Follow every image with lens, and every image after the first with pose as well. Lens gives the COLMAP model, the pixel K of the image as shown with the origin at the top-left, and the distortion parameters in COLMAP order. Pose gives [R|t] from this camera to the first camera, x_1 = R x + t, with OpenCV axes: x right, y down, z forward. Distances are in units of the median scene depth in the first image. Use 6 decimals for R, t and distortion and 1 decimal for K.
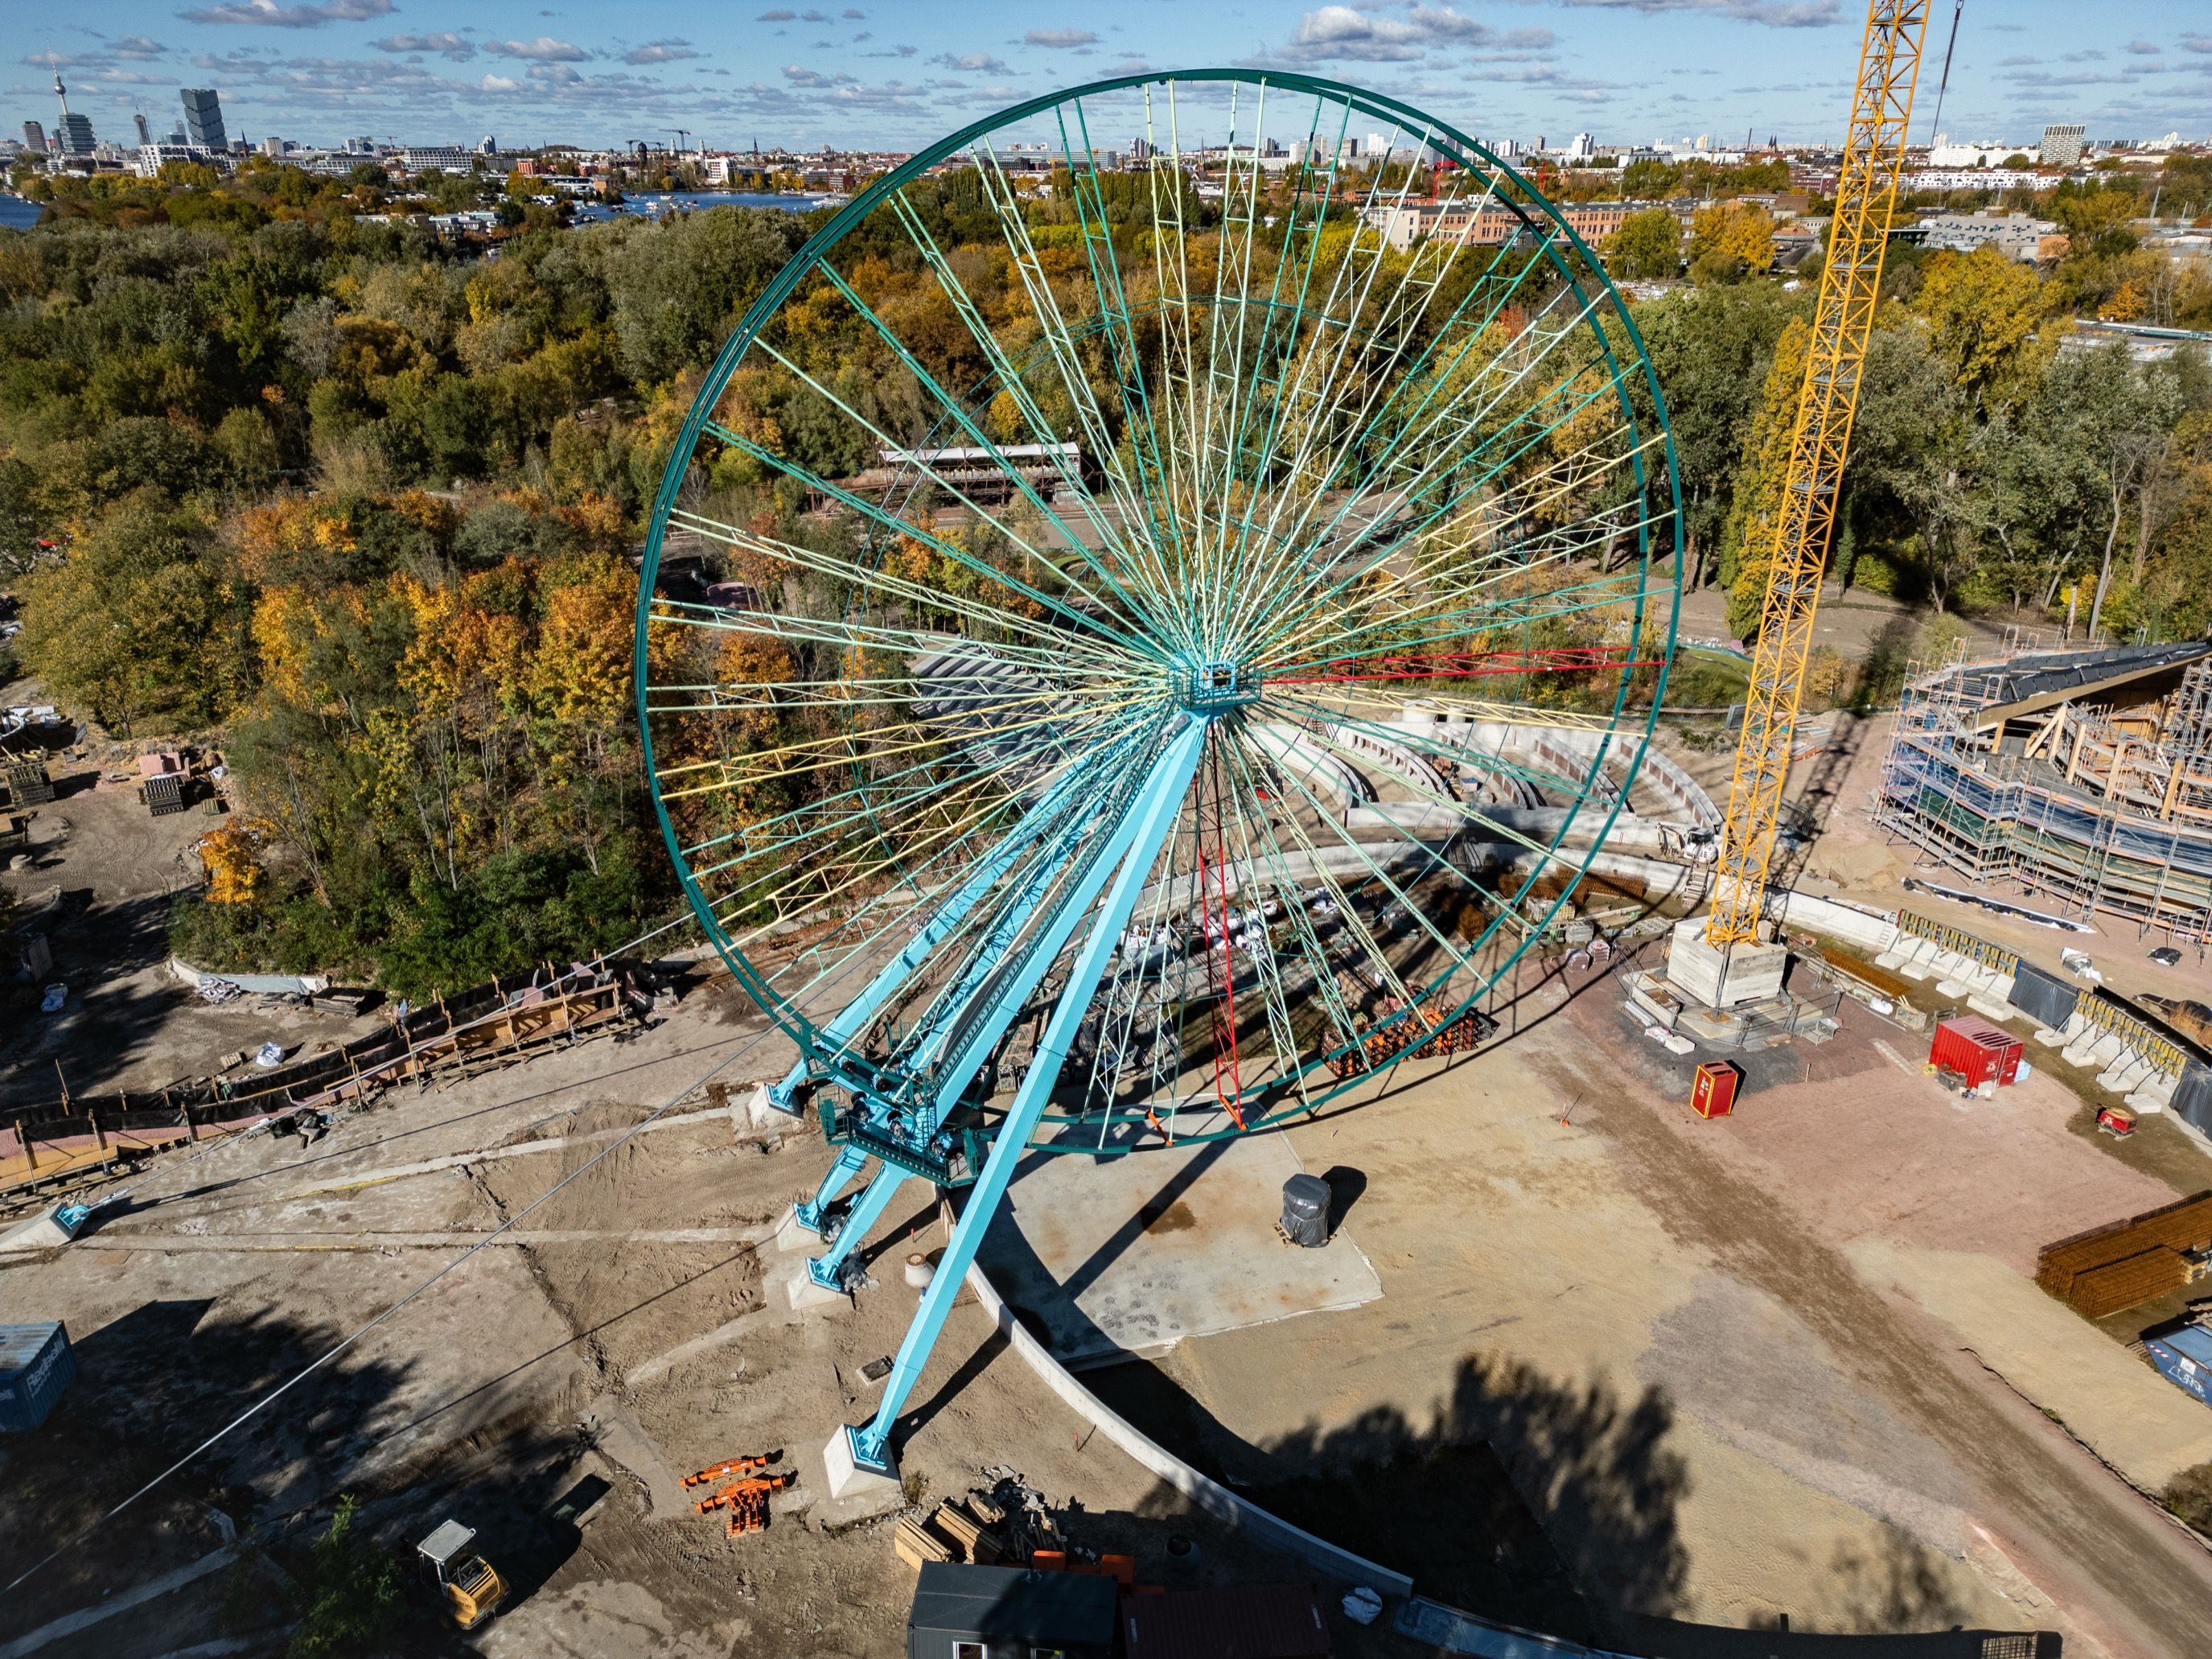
lens RADIAL K [[1540.4, 0, 1106.0], [0, 1540.4, 829.5], [0, 0, 1]] dist [0.053514, -0.042866]
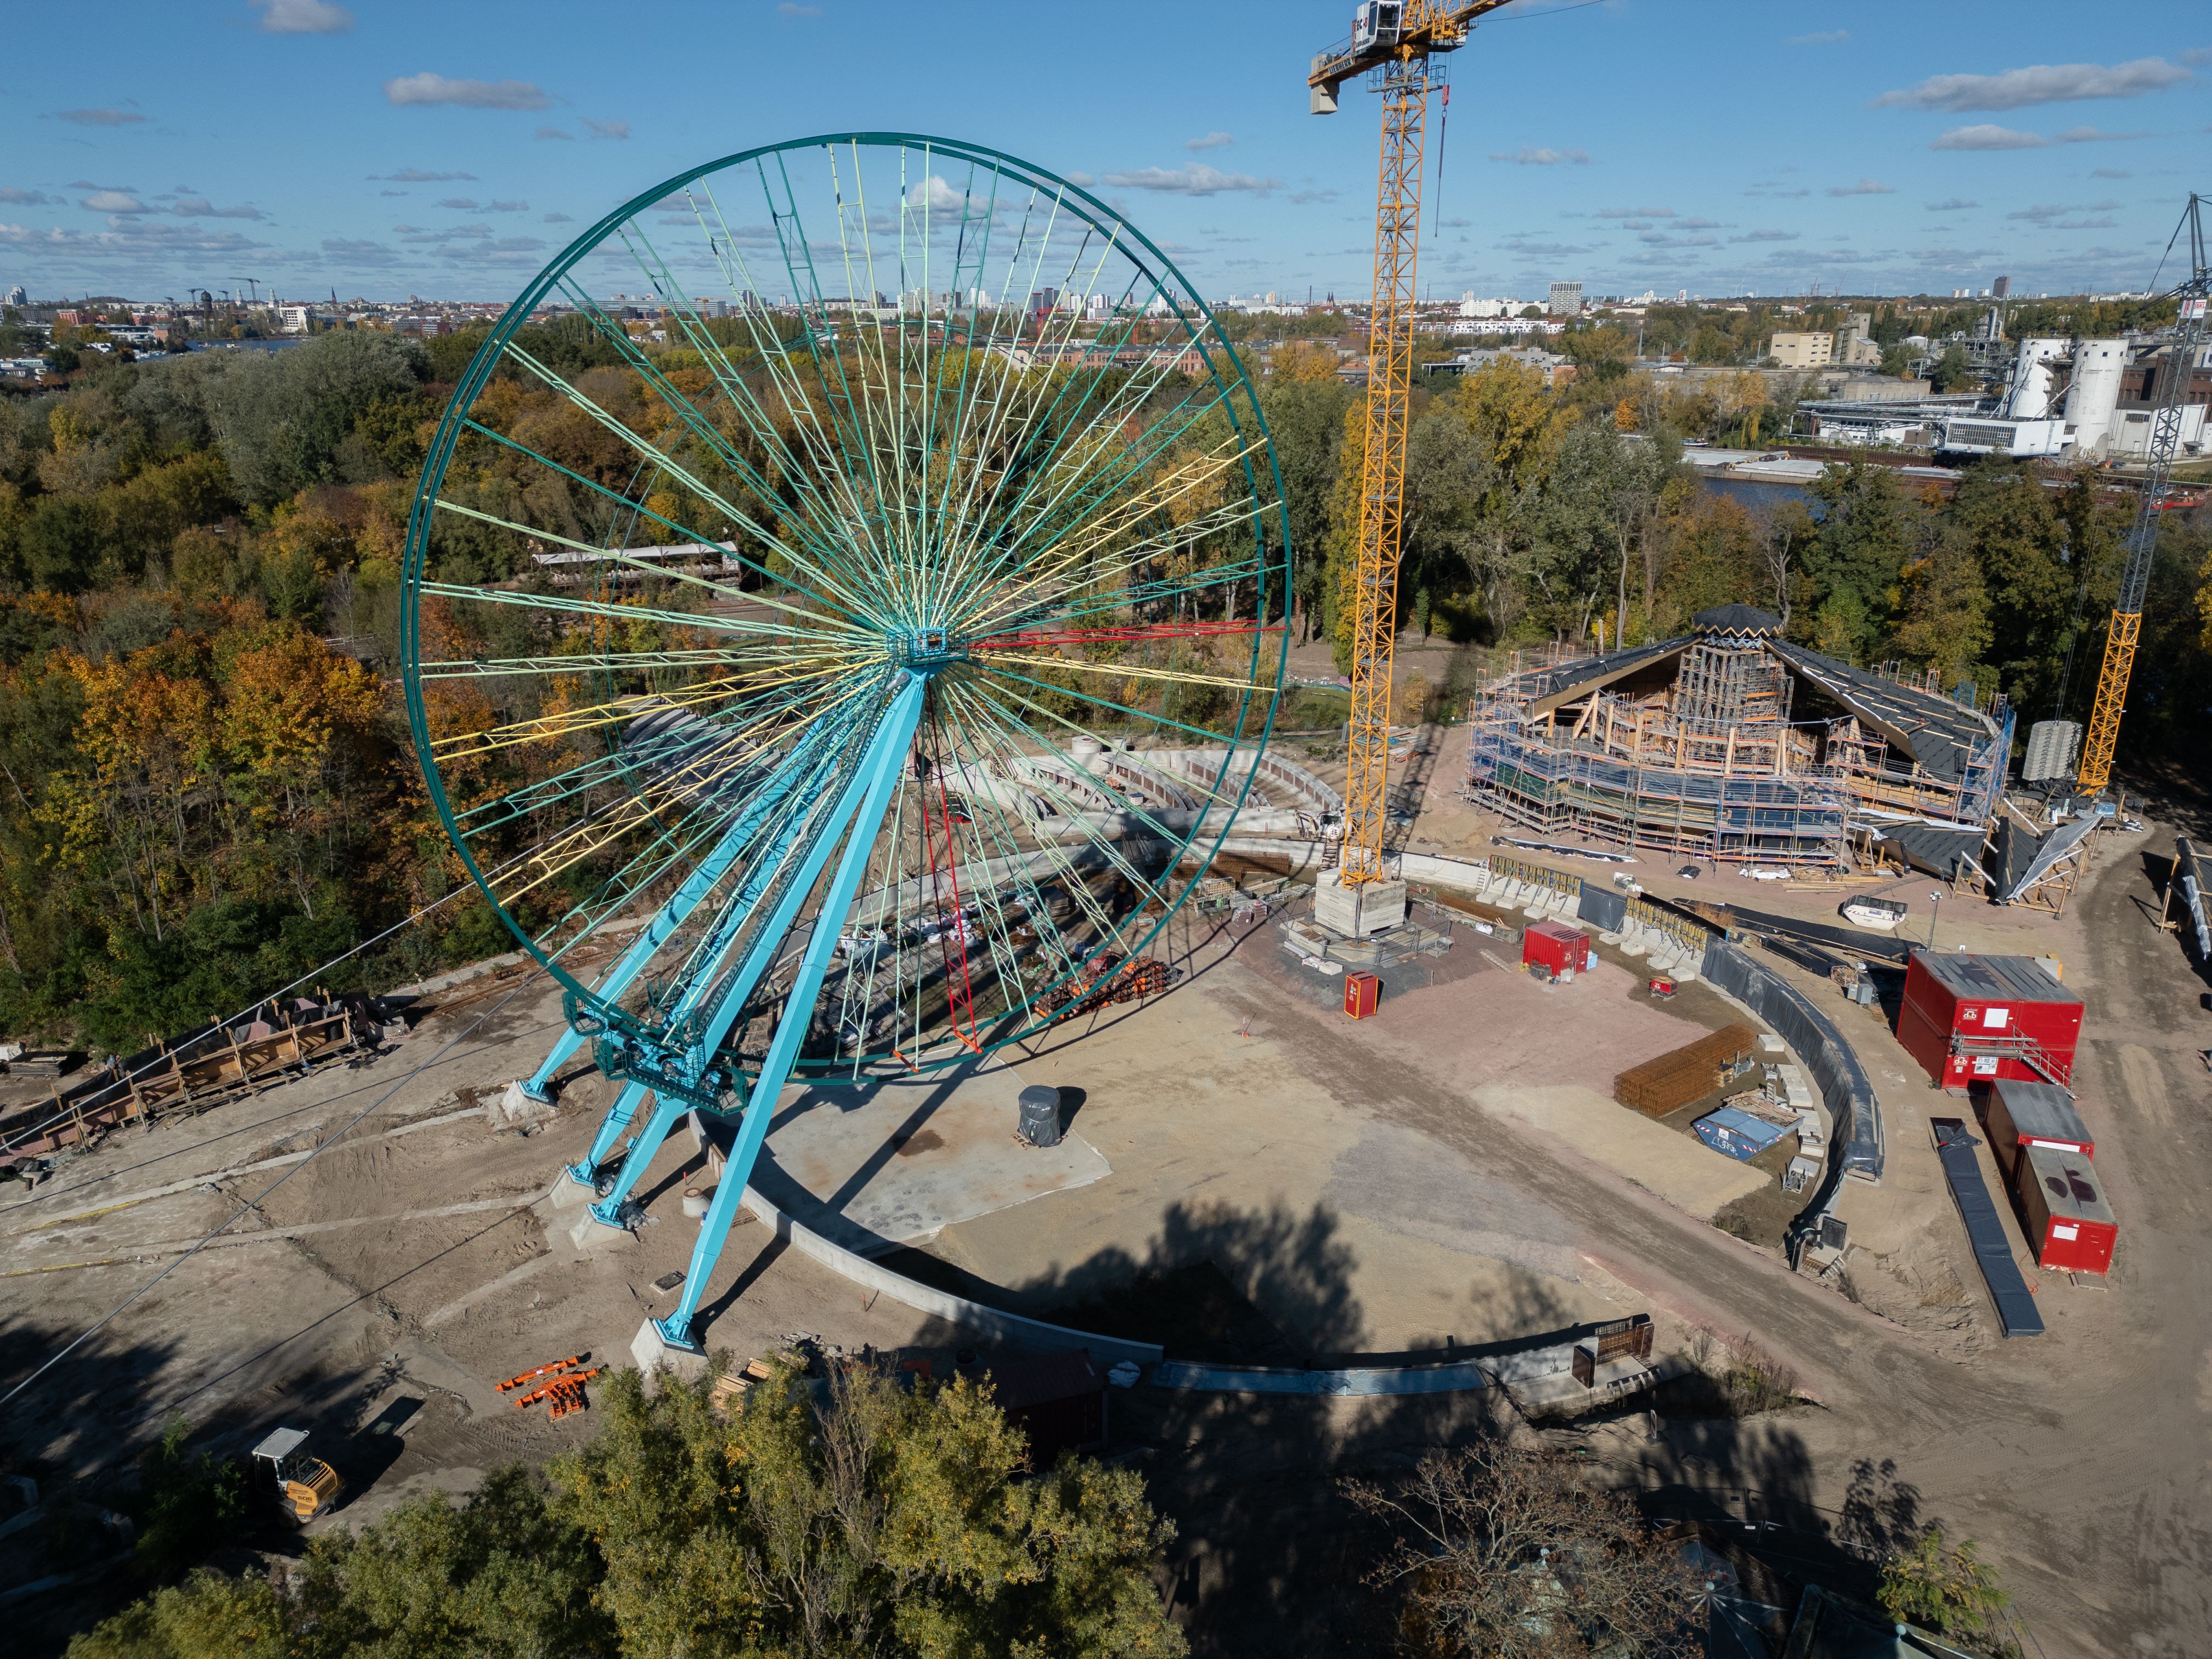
lens RADIAL K [[1527.1, 0, 1106.0], [0, 1527.1, 829.5], [0, 0, 1]] dist [0.085647, -0.093519]
pose [[0.972335, -0.076801, 0.220604, -0.046171], [0.094763, 0.992892, -0.072012, 0.100101], [-0.213505, 0.090925, 0.972701, -0.108765]]
